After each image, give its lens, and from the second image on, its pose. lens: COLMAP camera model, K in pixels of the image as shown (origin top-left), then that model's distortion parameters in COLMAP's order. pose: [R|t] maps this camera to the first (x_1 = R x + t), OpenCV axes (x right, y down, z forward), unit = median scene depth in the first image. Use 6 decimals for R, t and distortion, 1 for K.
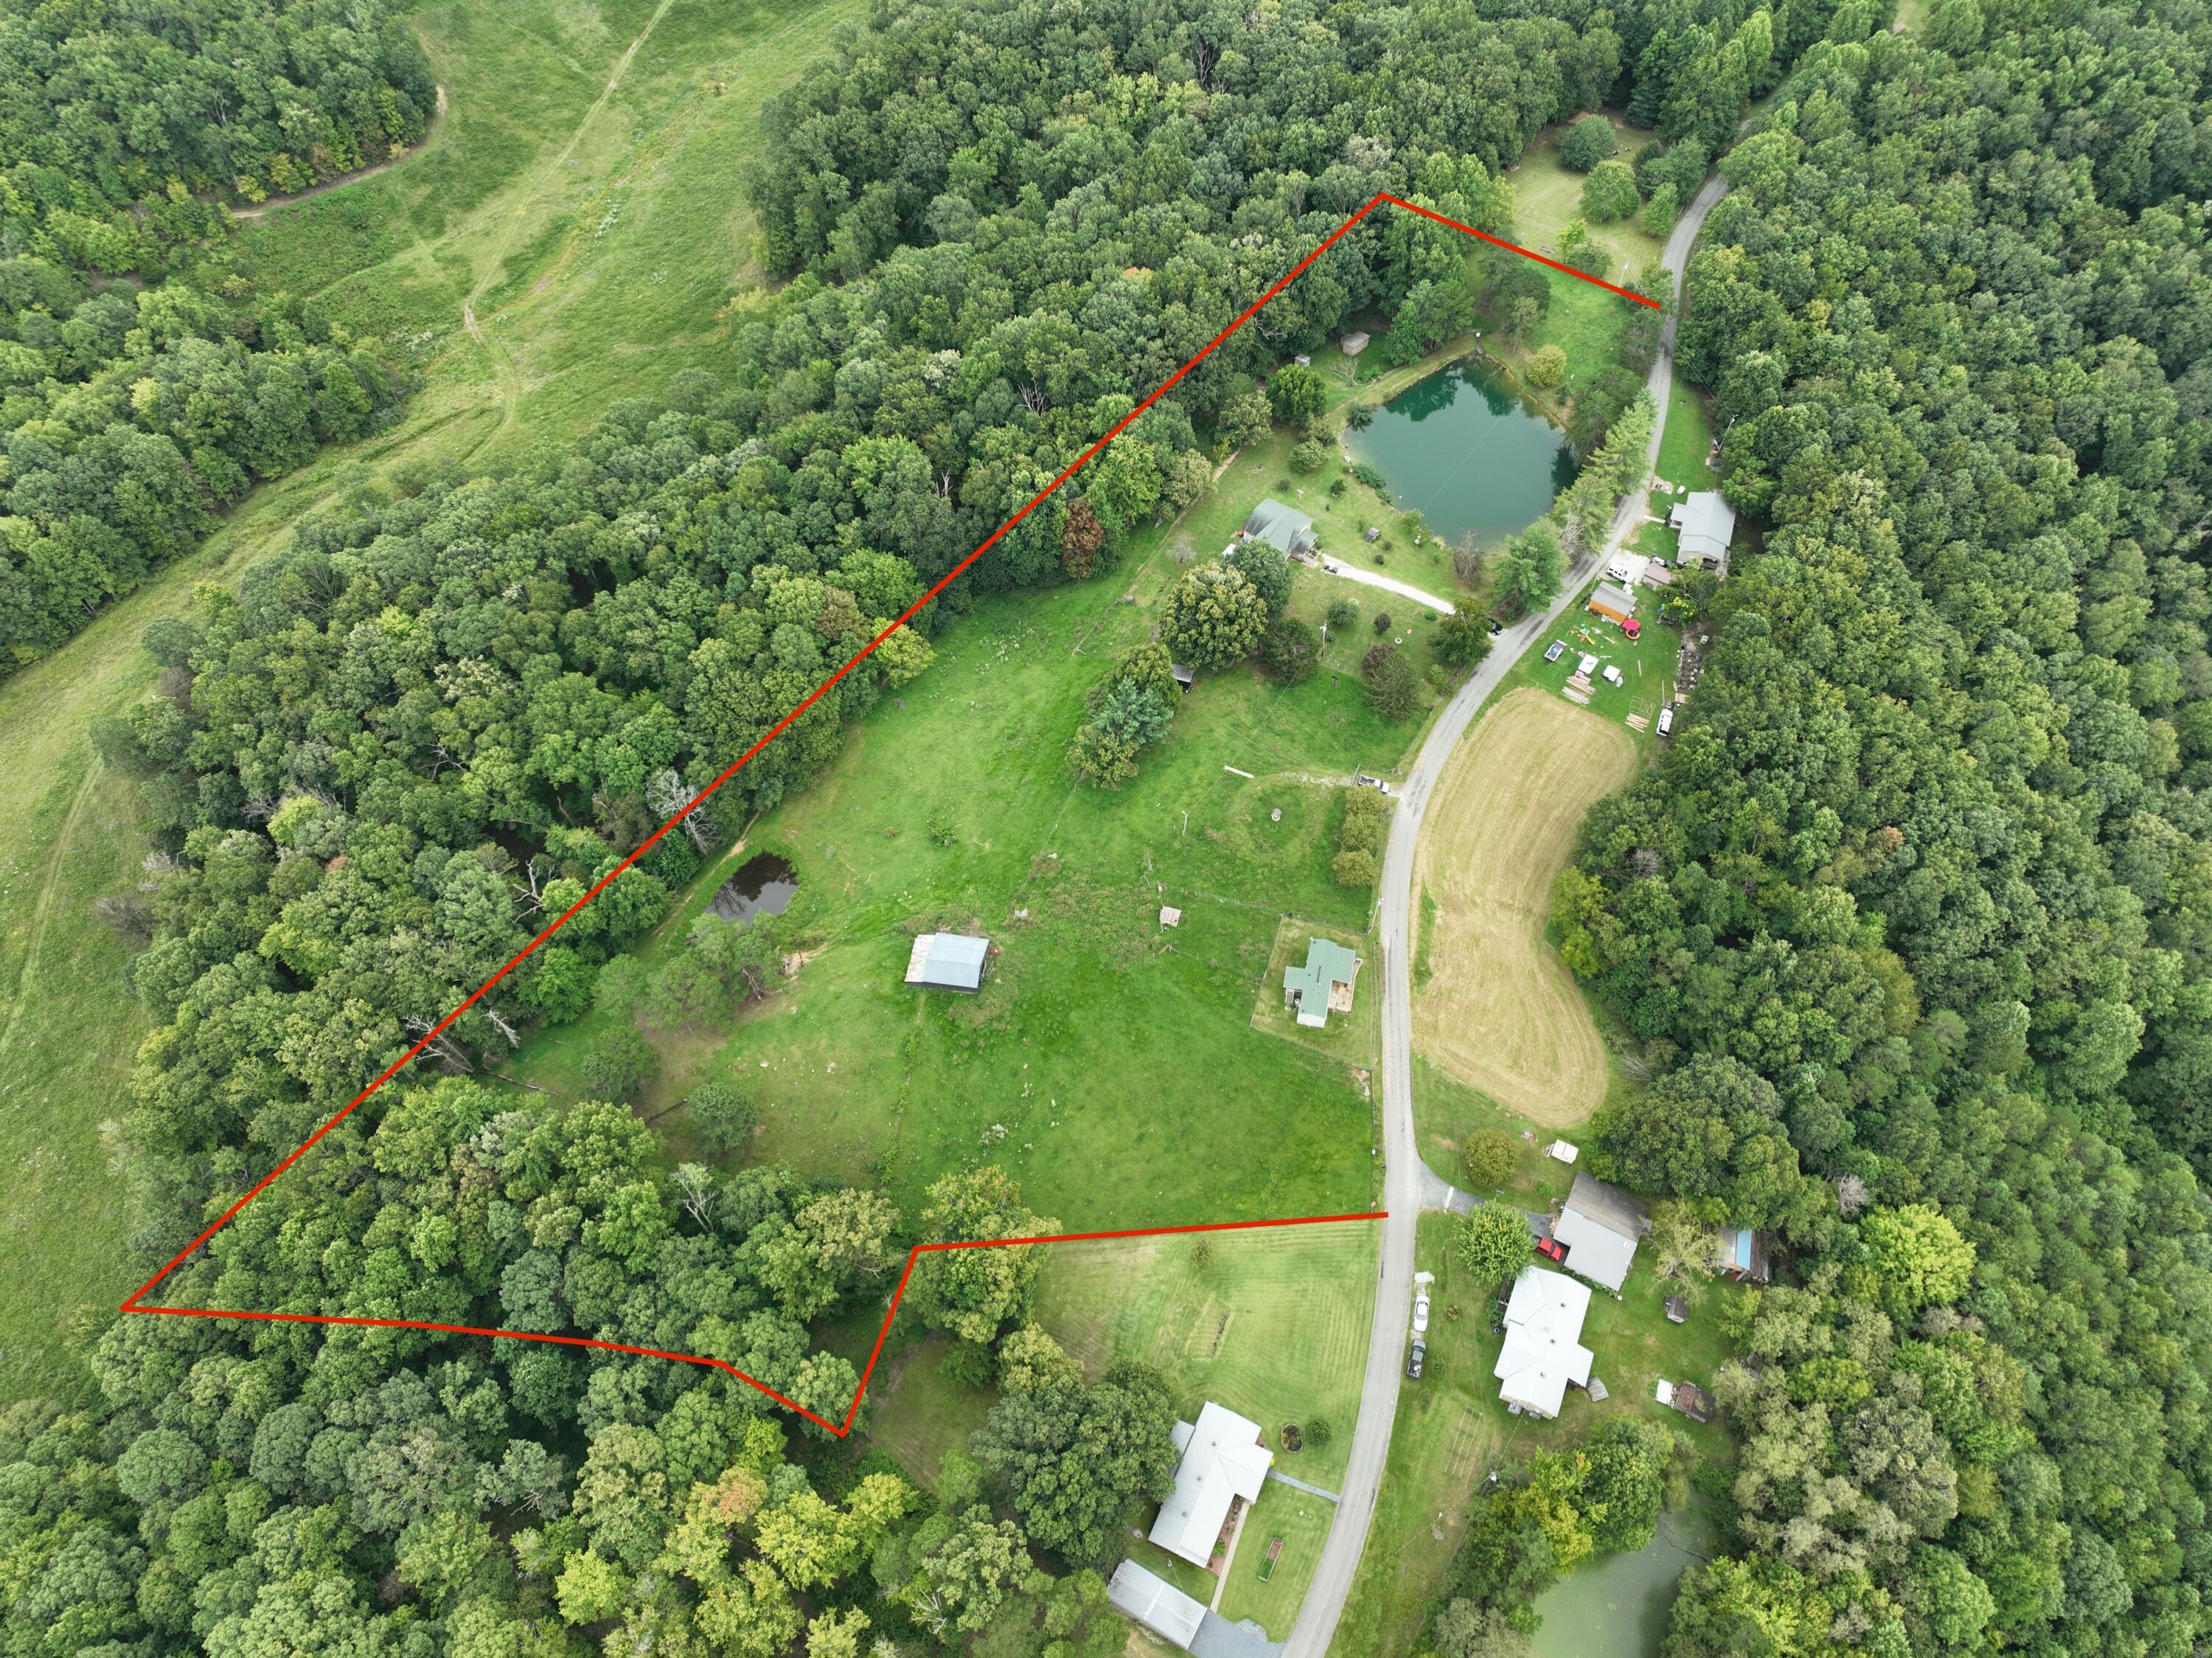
lens RADIAL K [[1554.2, 0, 1113.7], [0, 1554.2, 827.8], [0, 0, 1]] dist [0.001849, 0.015196]
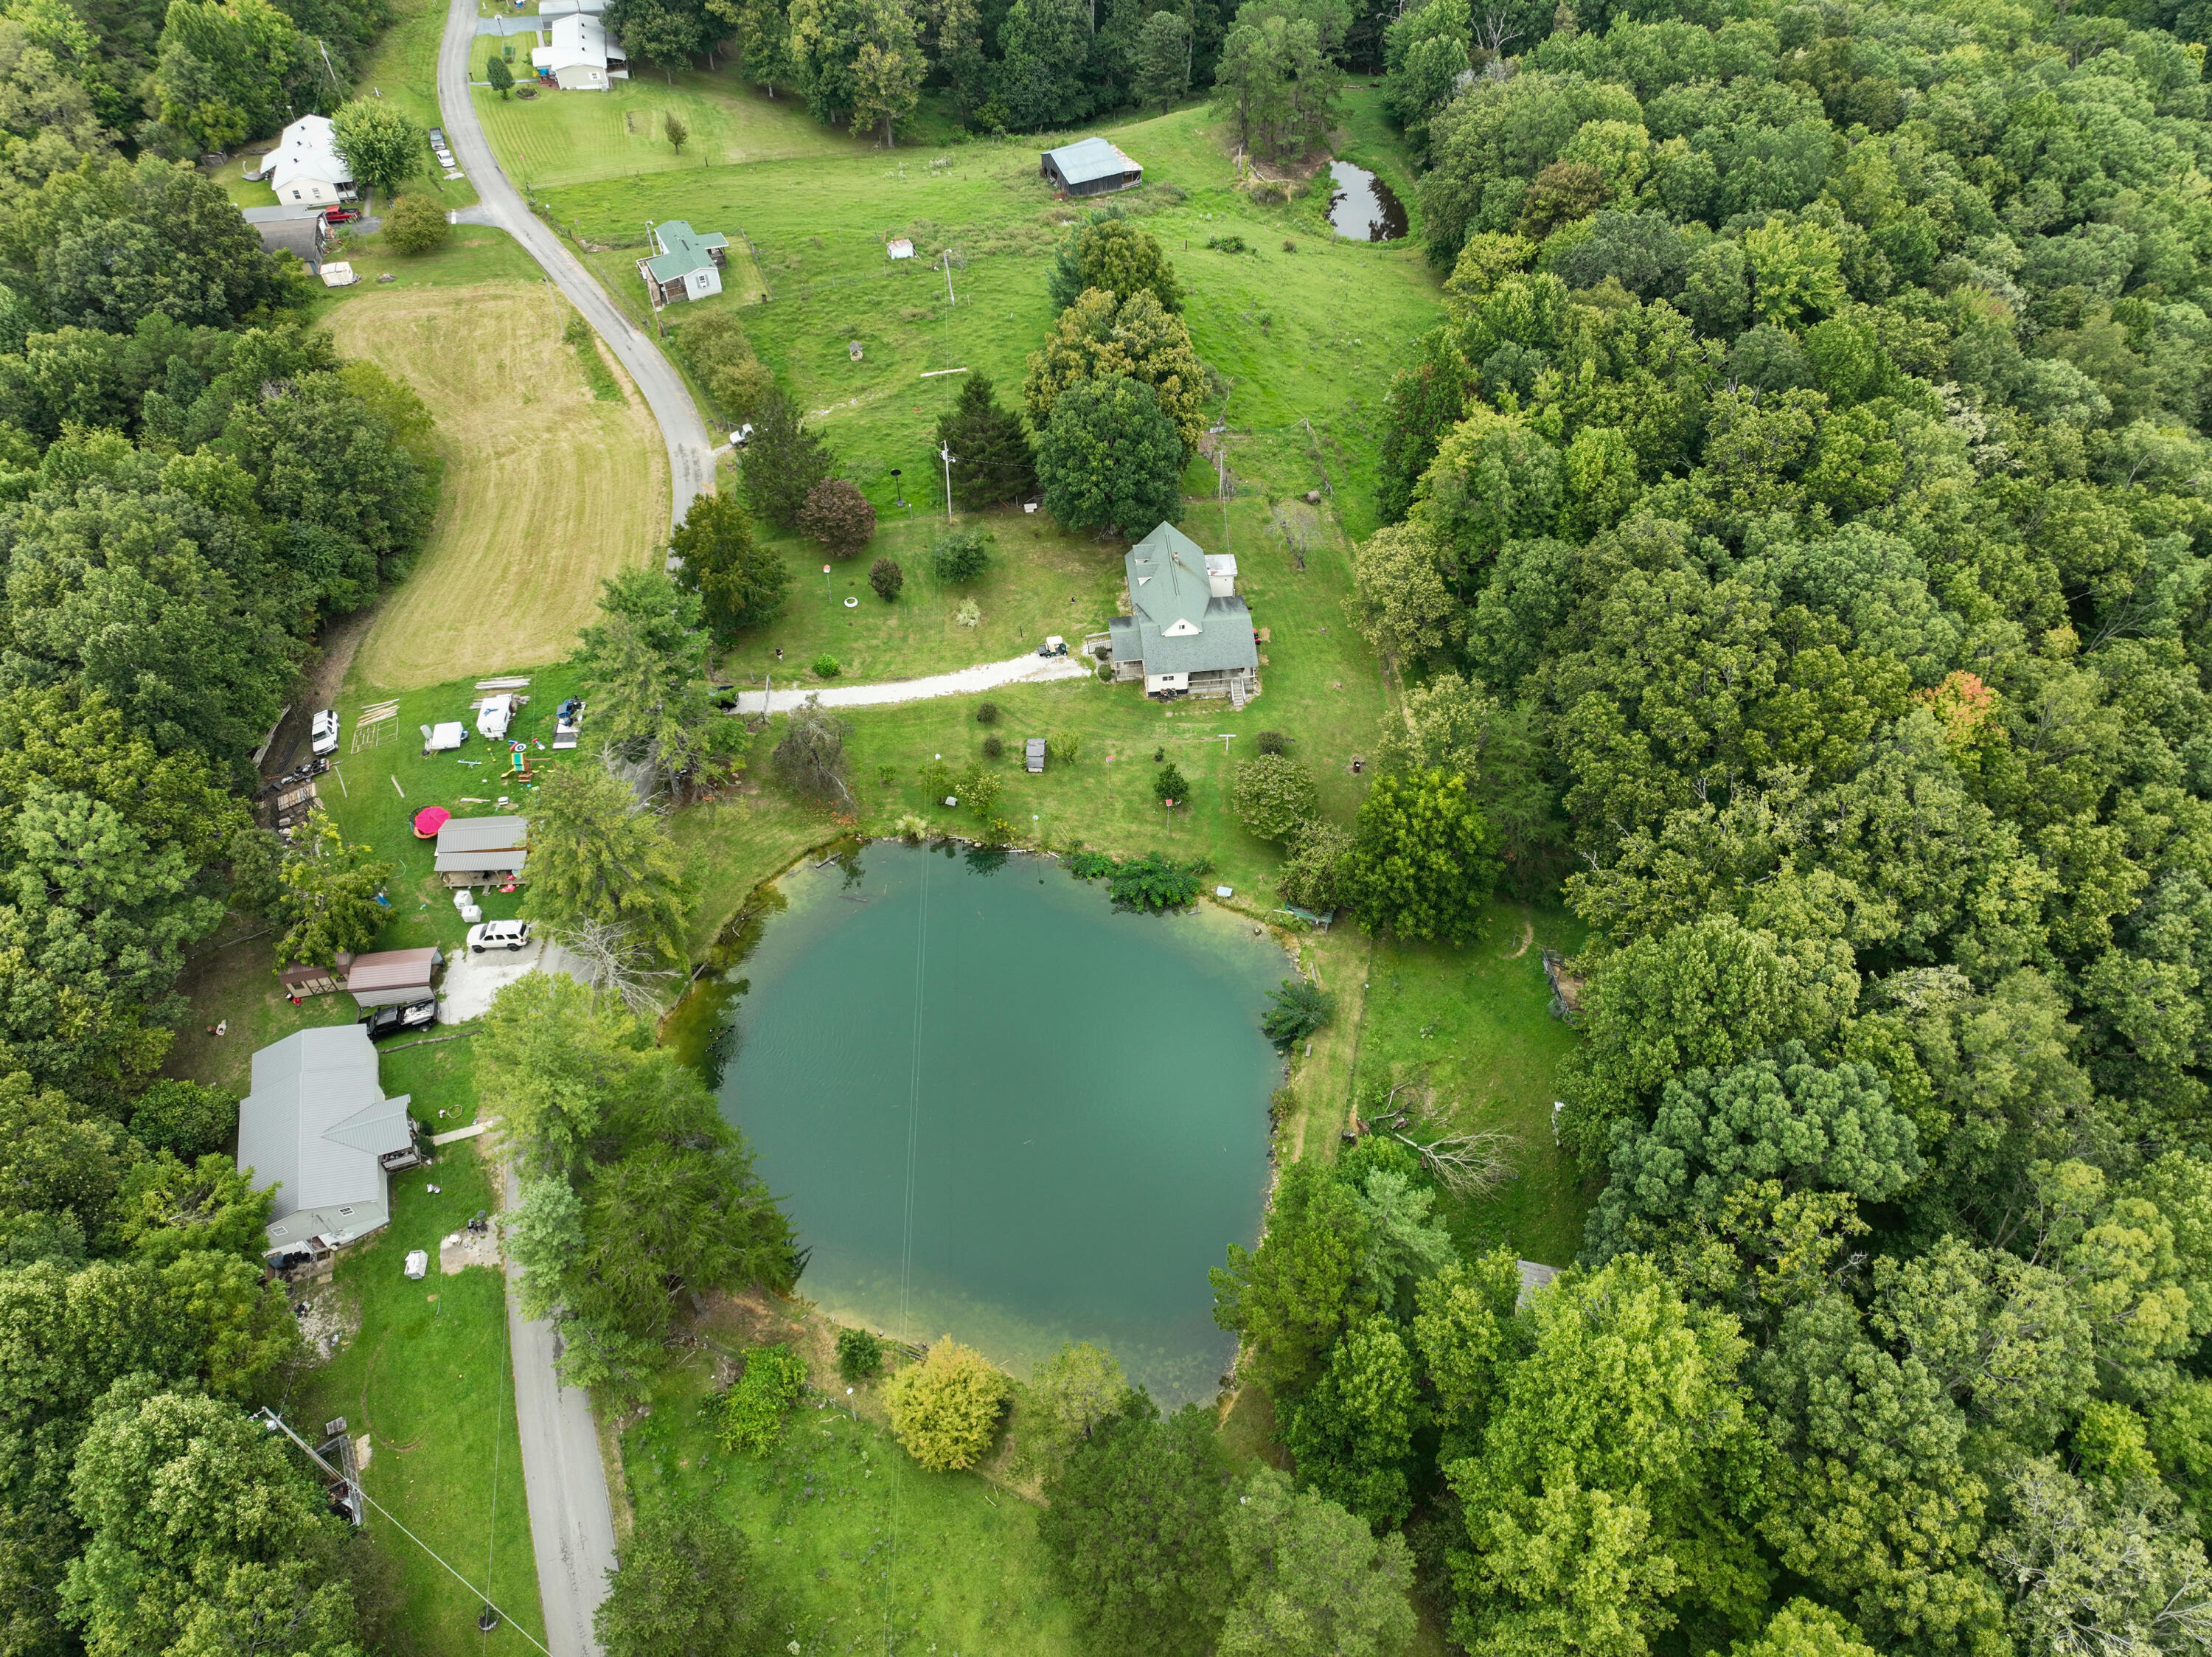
lens RADIAL K [[1554.1, 0, 1117.7], [0, 1554.1, 820.7], [0, 0, 1]] dist [0.001849, 0.015196]
pose [[-0.780728, 0.476956, -0.403703, 0.366553], [-0.512856, -0.119999, 0.850047, -0.634398], [0.356991, 0.870697, 0.338296, 0.931957]]
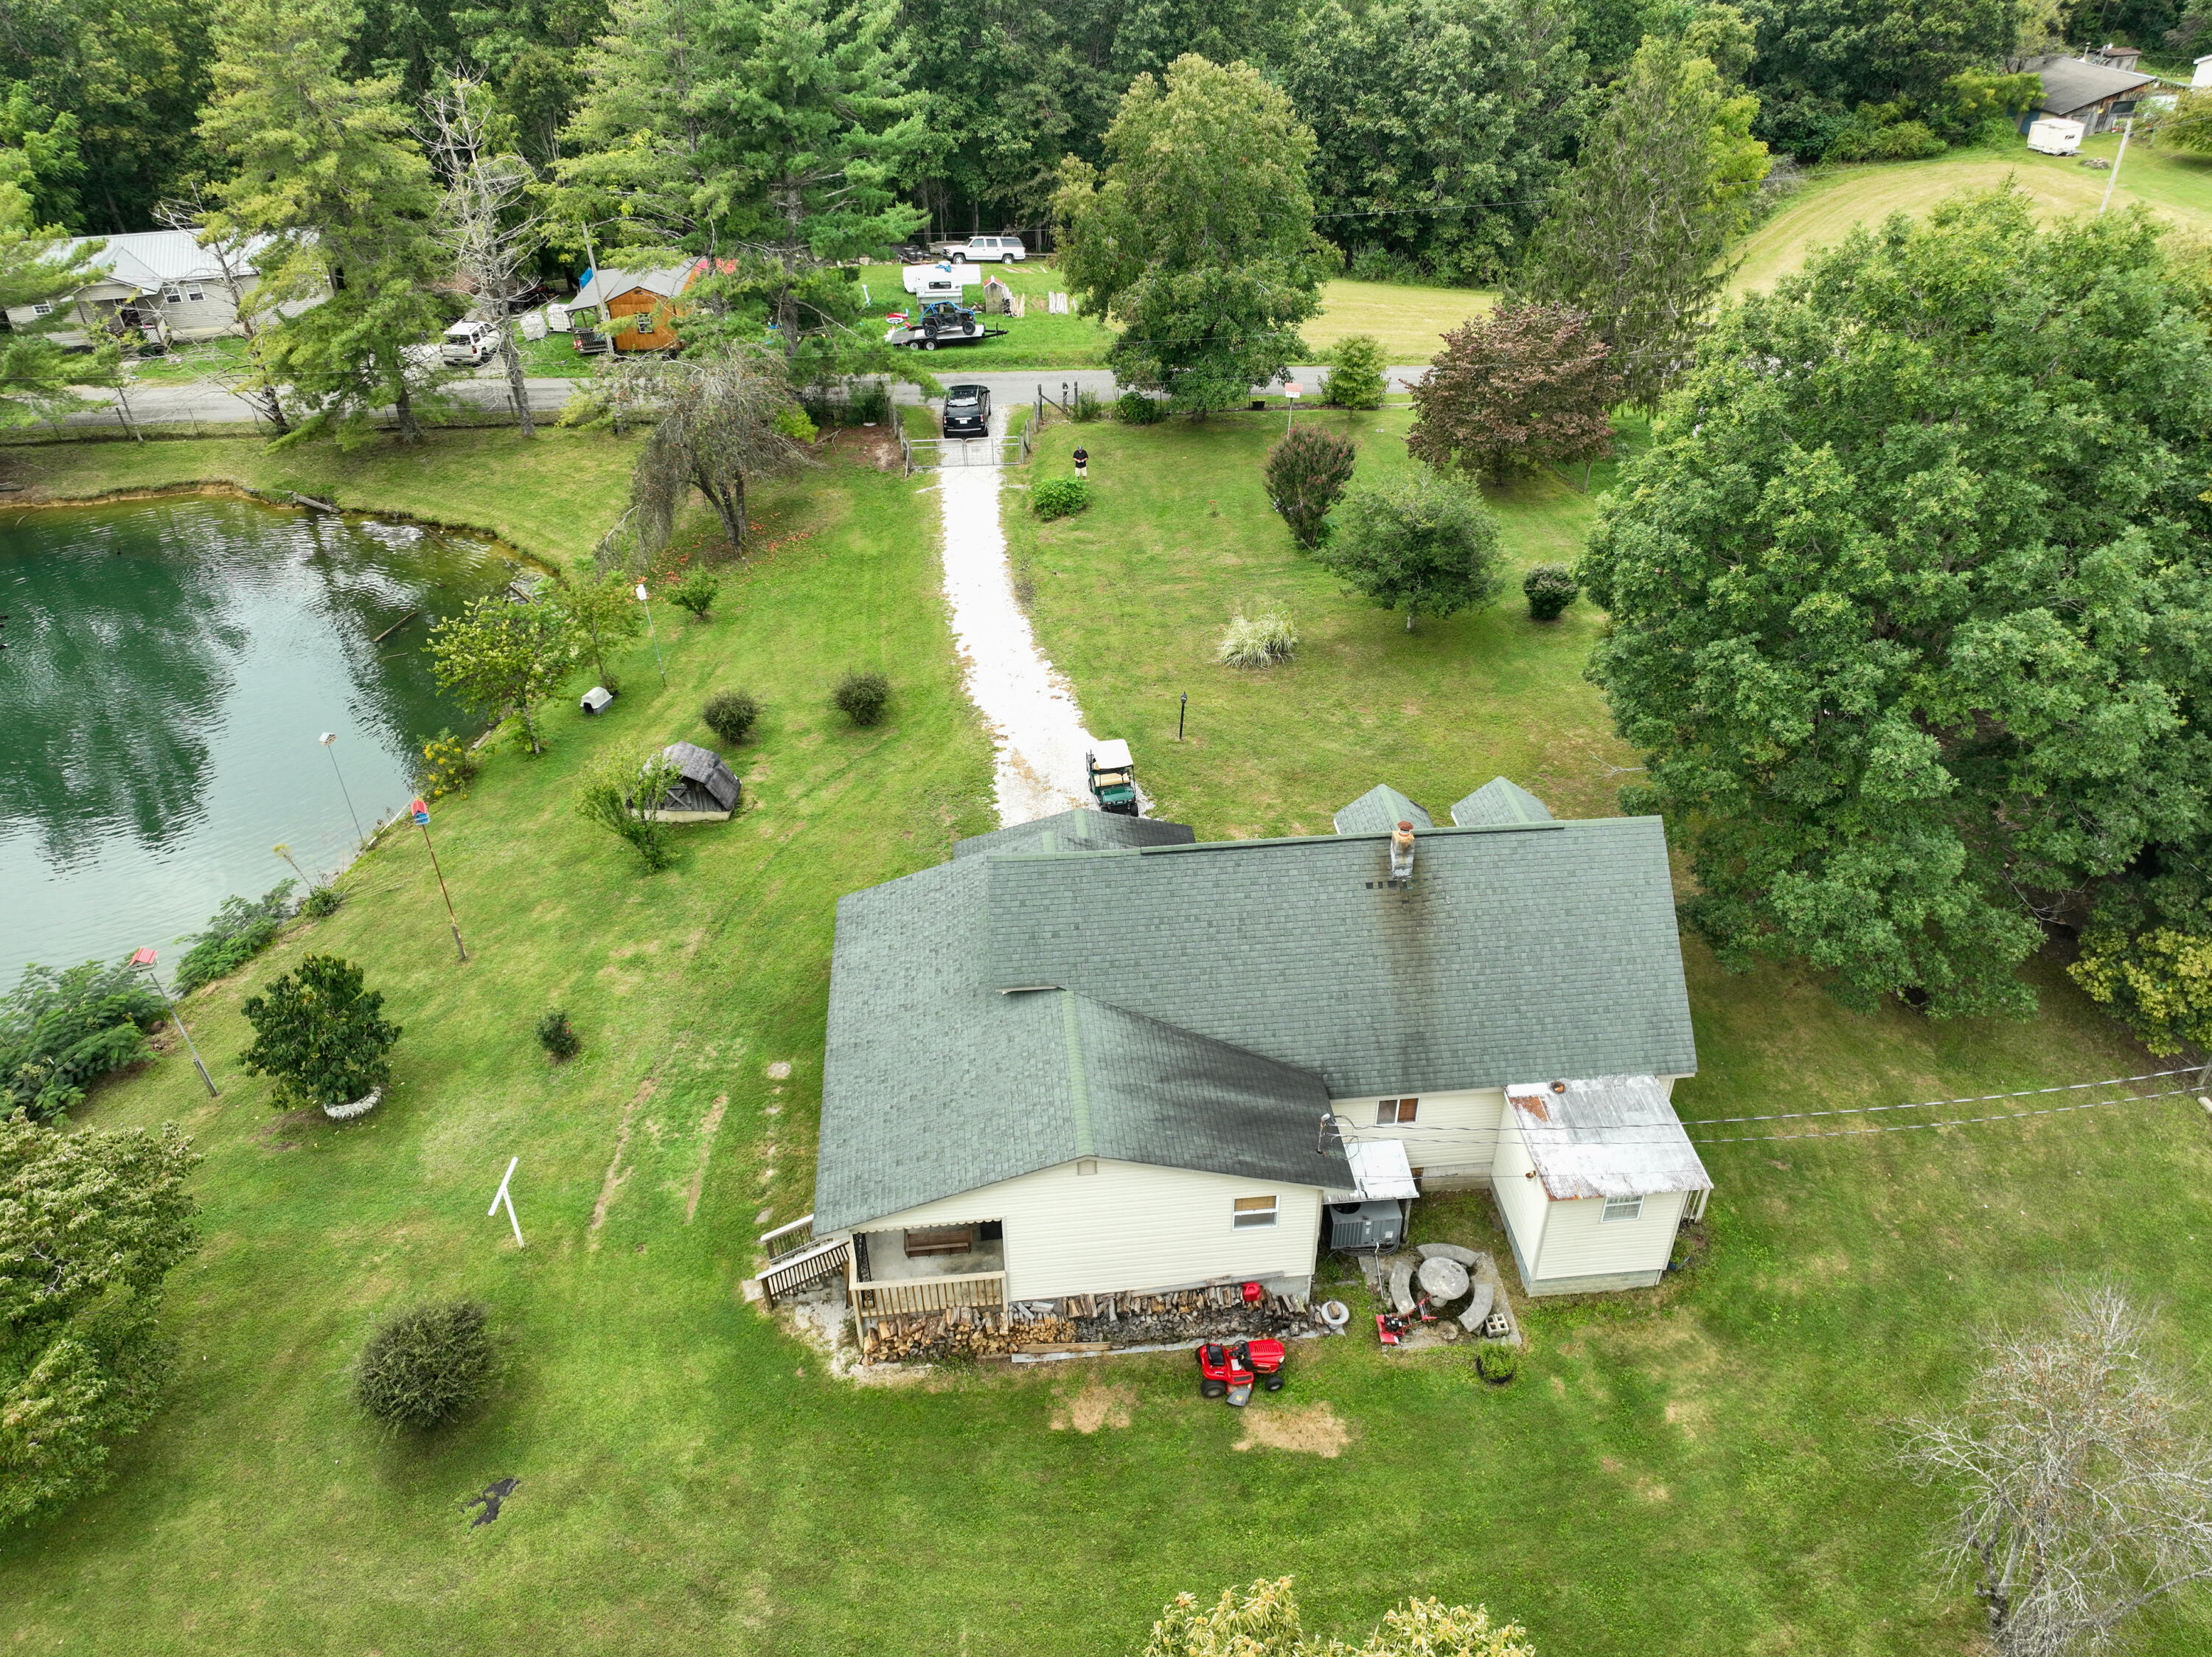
lens RADIAL K [[1554.1, 0, 1117.3], [0, 1554.1, 827.9], [0, 0, 1]] dist [0.001849, 0.015196]
pose [[-0.630305, -0.429920, 0.646440, 0.041100], [0.660183, 0.141320, 0.737690, -0.292280], [-0.408503, 0.891739, 0.194751, 1.022648]]
